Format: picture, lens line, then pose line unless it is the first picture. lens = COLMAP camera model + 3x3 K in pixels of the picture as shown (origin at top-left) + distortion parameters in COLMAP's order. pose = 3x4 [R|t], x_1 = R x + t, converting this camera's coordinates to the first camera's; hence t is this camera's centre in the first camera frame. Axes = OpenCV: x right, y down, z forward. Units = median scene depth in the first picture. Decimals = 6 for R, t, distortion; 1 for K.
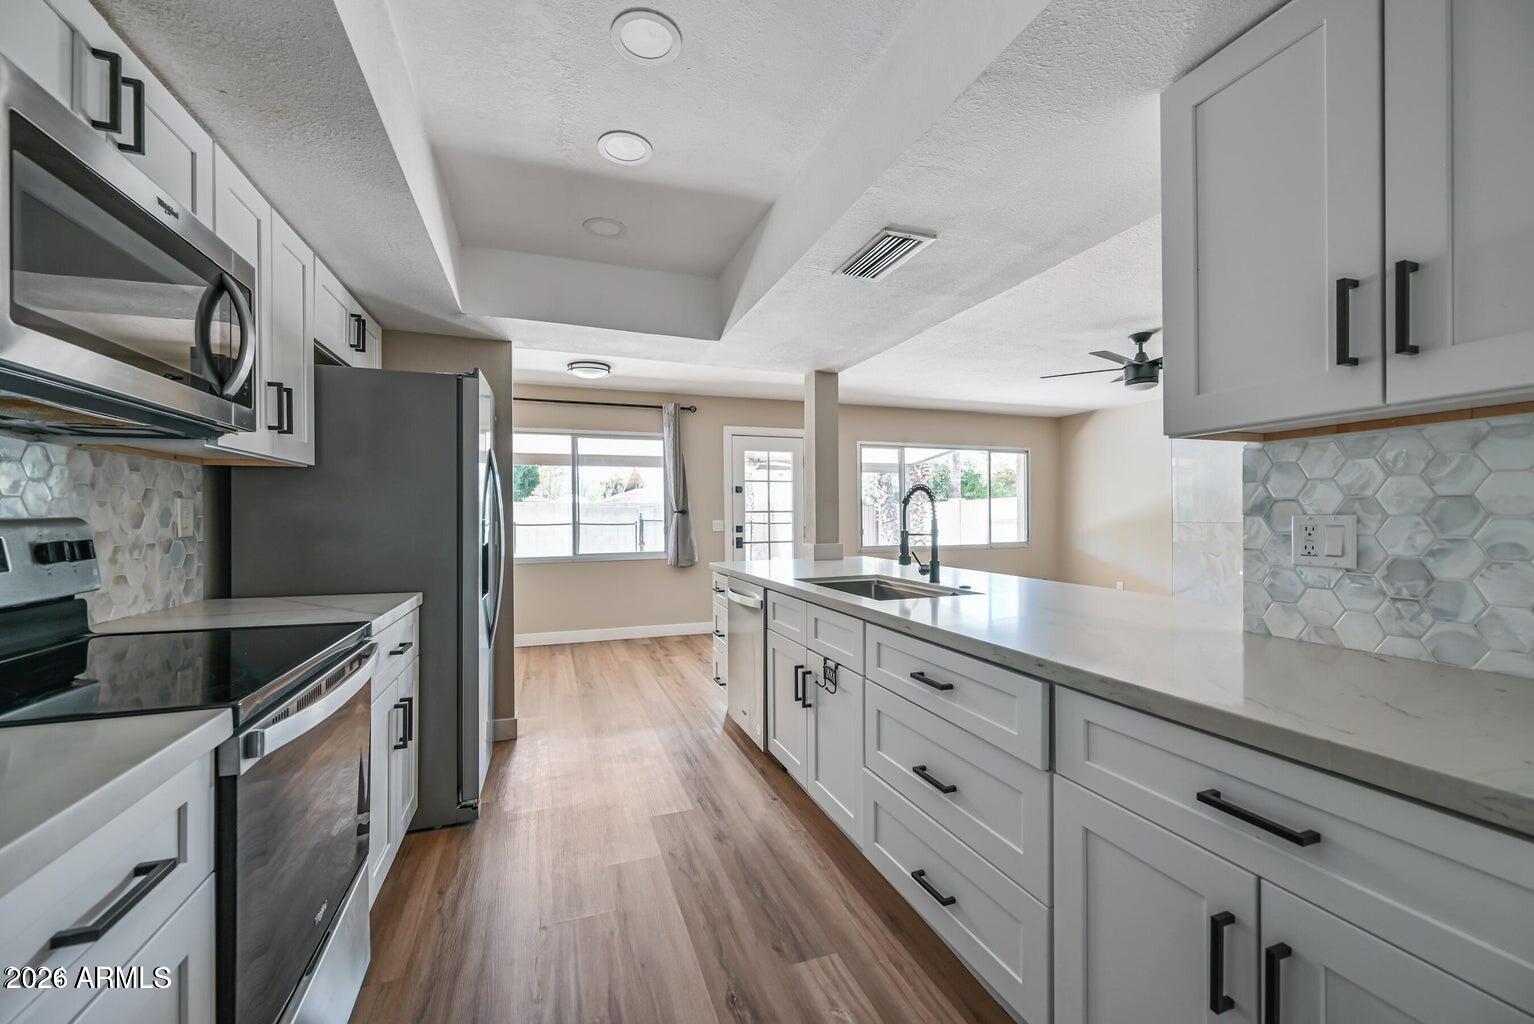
lens RADIAL K [[609.2, 0, 776.3], [0, 609.2, 512.0], [0, 0, 1]] dist [0.001287, -0.000134]
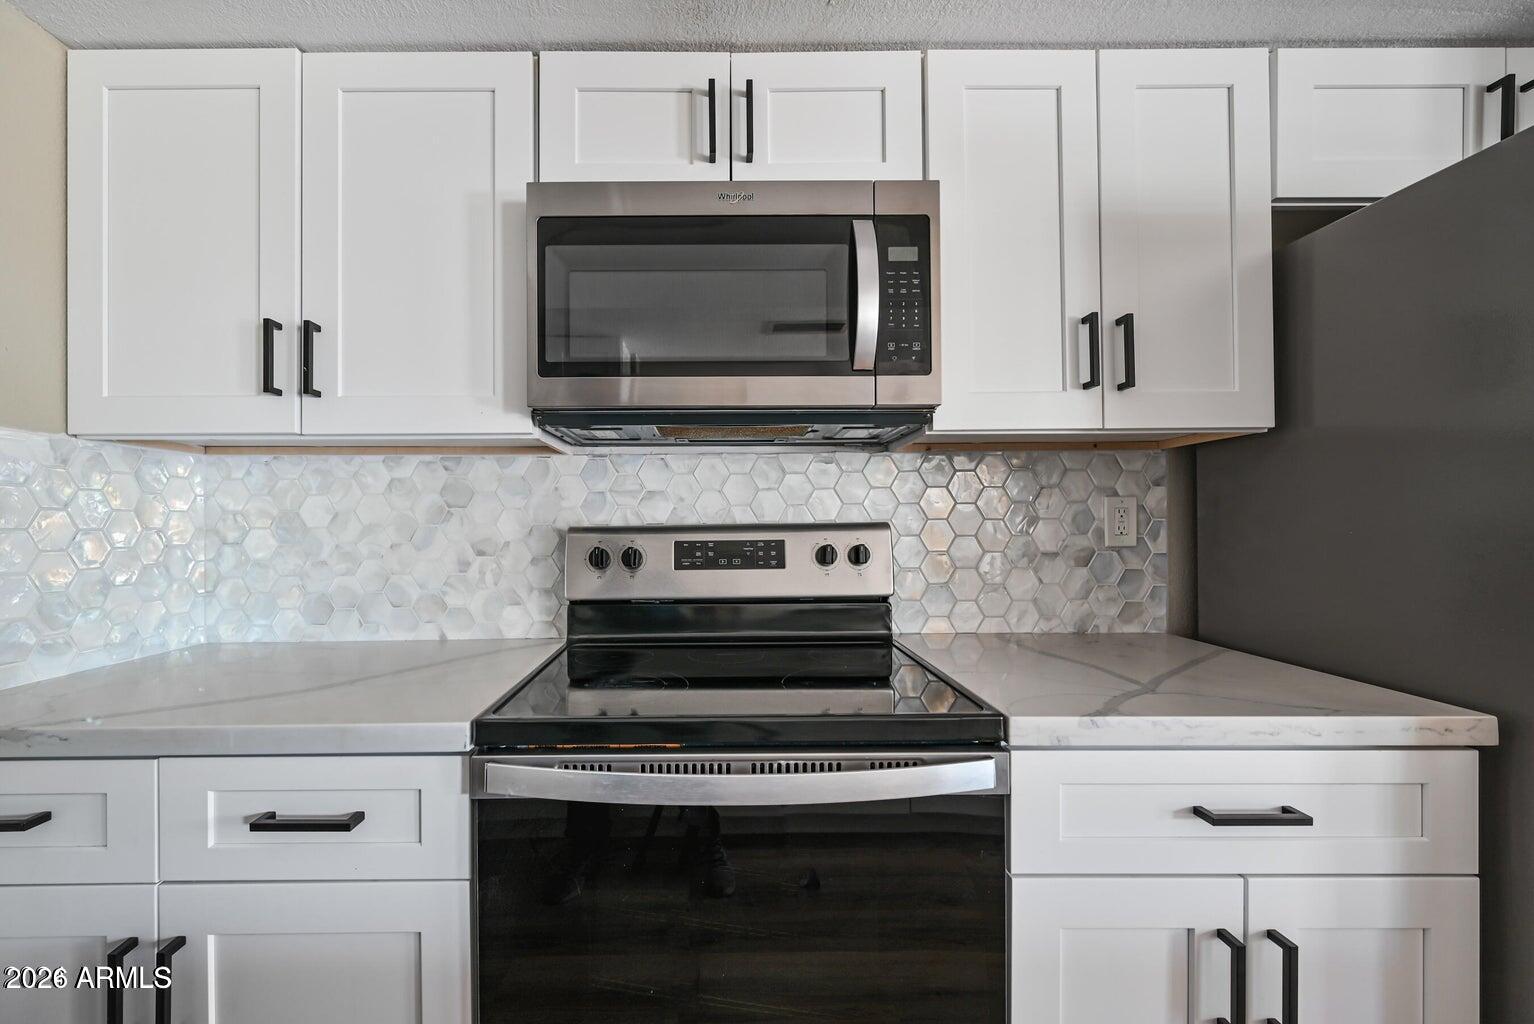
lens RADIAL K [[609.2, 0, 726.7], [0, 609.2, 523.9], [0, 0, 1]] dist [0.001287, -0.000134]
pose [[-0.343528, 0.003364, -0.939136, -0.022158], [0.012676, 0.999919, -0.001055, 0.002134], [0.939057, -0.012267, -0.343543, 0.259007]]
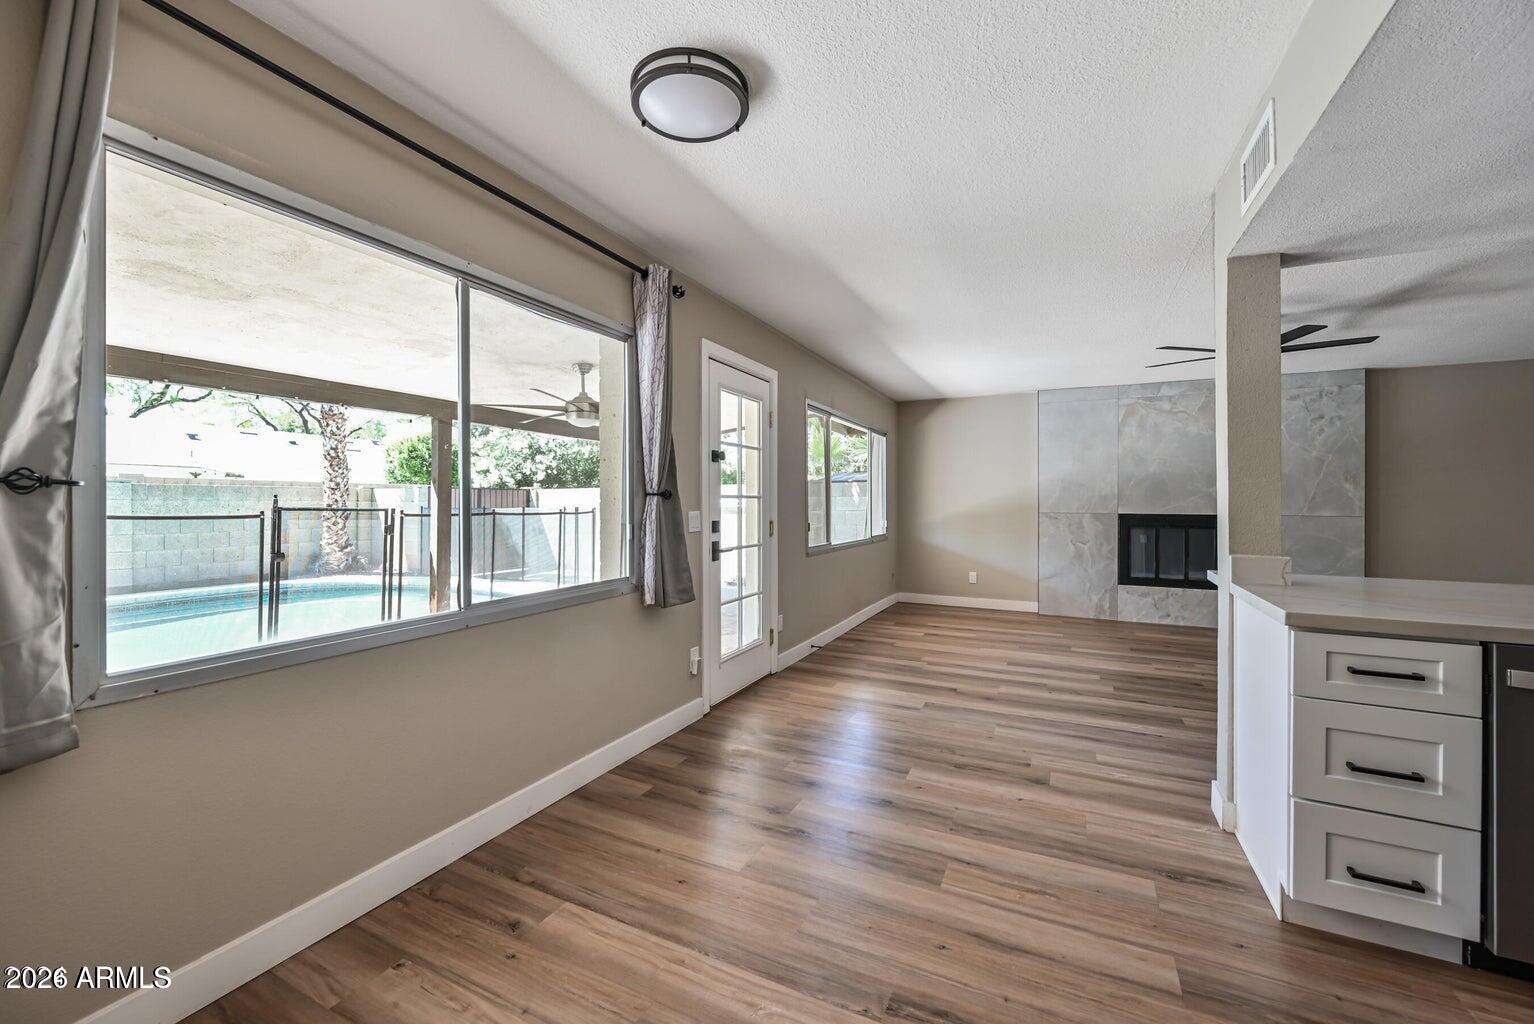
lens RADIAL K [[609.2, 0, 771.9], [0, 609.2, 500.5], [0, 0, 1]] dist [0.001287, -0.000134]
pose [[0.721557, 0.011562, 0.692259, -0.439131], [-0.013202, 0.999909, -0.002940, 0.005073], [-0.692229, -0.007018, 0.721644, 0.596702]]
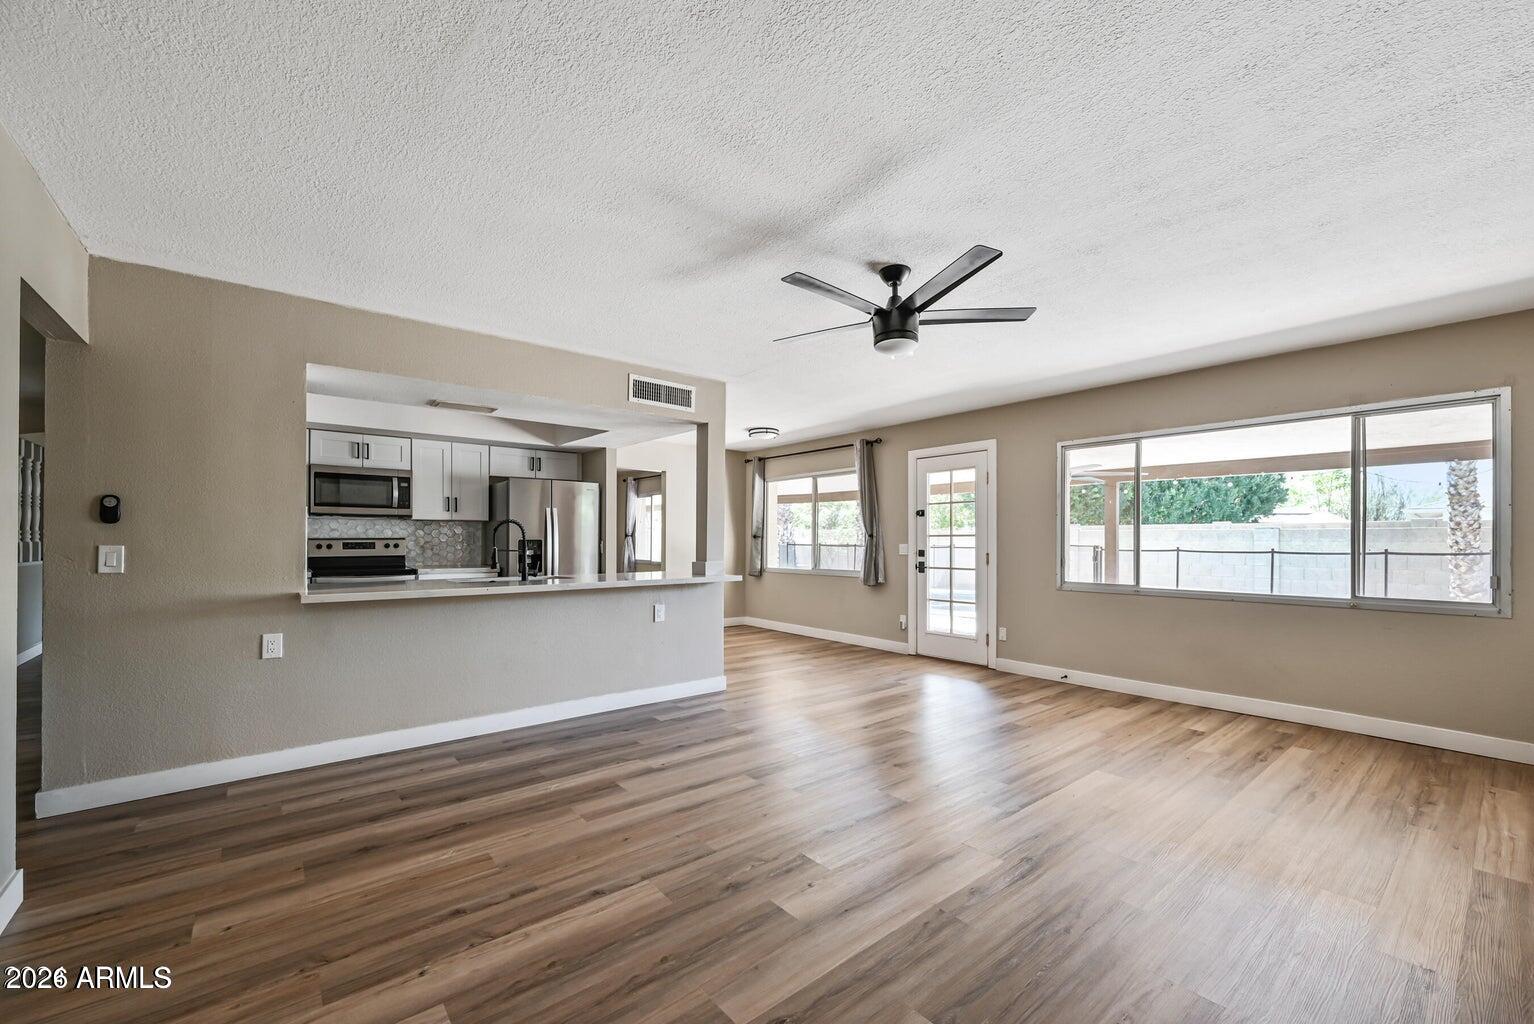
lens RADIAL K [[609.2, 0, 765.6], [0, 609.2, 538.0], [0, 0, 1]] dist [0.001287, -0.000134]
pose [[0.318030, 0.002648, -0.948077, 0.849580], [0.001157, 0.999994, 0.003181, -0.000237], [0.948080, -0.002108, 0.318026, 0.475411]]
